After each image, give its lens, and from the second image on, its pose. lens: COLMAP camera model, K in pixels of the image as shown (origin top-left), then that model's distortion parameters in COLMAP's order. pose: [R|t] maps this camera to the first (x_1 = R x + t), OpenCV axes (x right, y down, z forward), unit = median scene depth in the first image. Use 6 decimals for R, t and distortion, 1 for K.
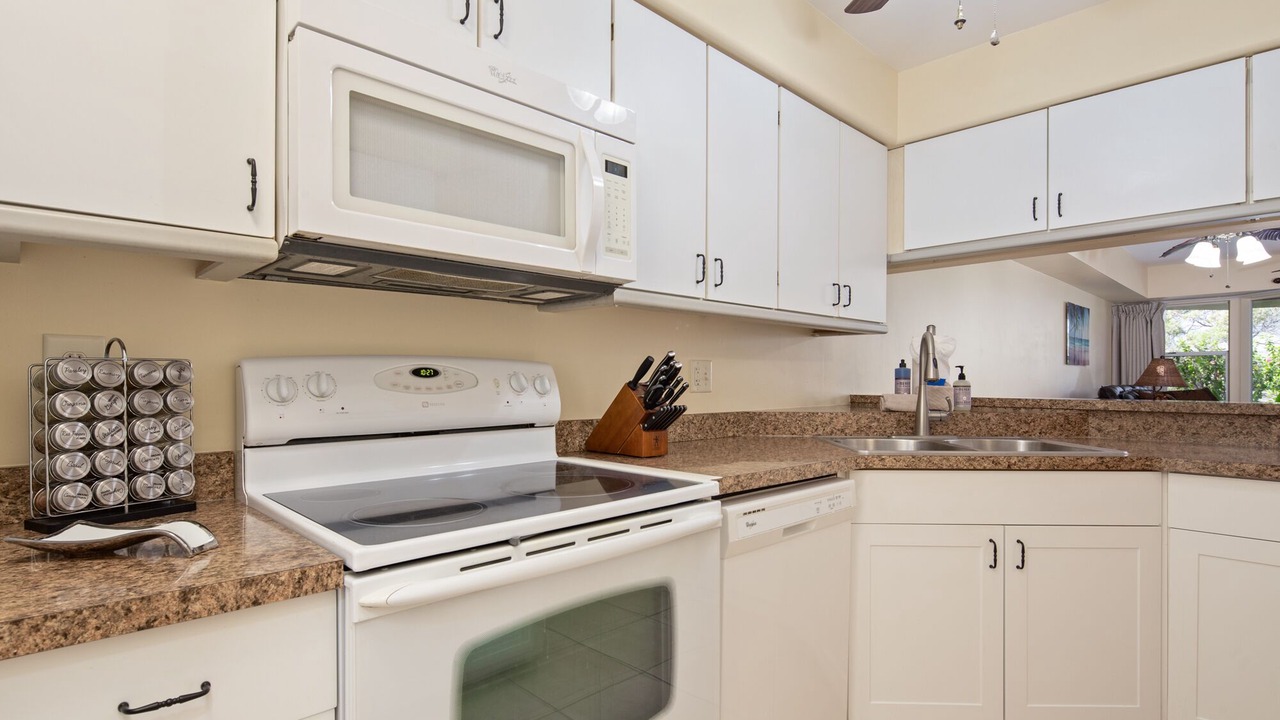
lens RADIAL K [[627.1, 0, 644.2], [0, 627.1, 376.2], [0, 0, 1]] dist [-0.000642, -0.000326]
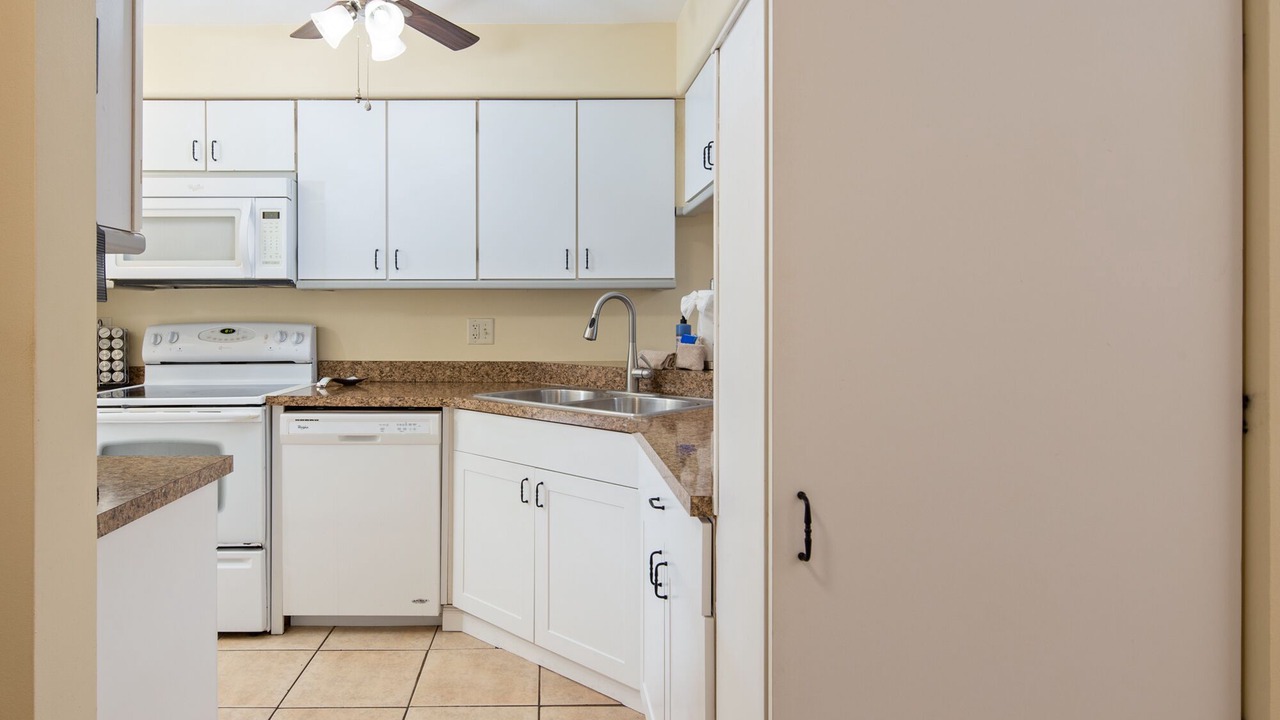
lens RADIAL K [[805.5, 0, 638.3], [0, 805.5, 306.8], [0, 0, 1]] dist [0.003290, 0.000235]
pose [[0.722853, -0.007255, -0.690963, 1.925348], [0.003677, 0.999971, -0.006653, -0.050063], [0.690992, 0.002269, 0.722859, 0.077110]]
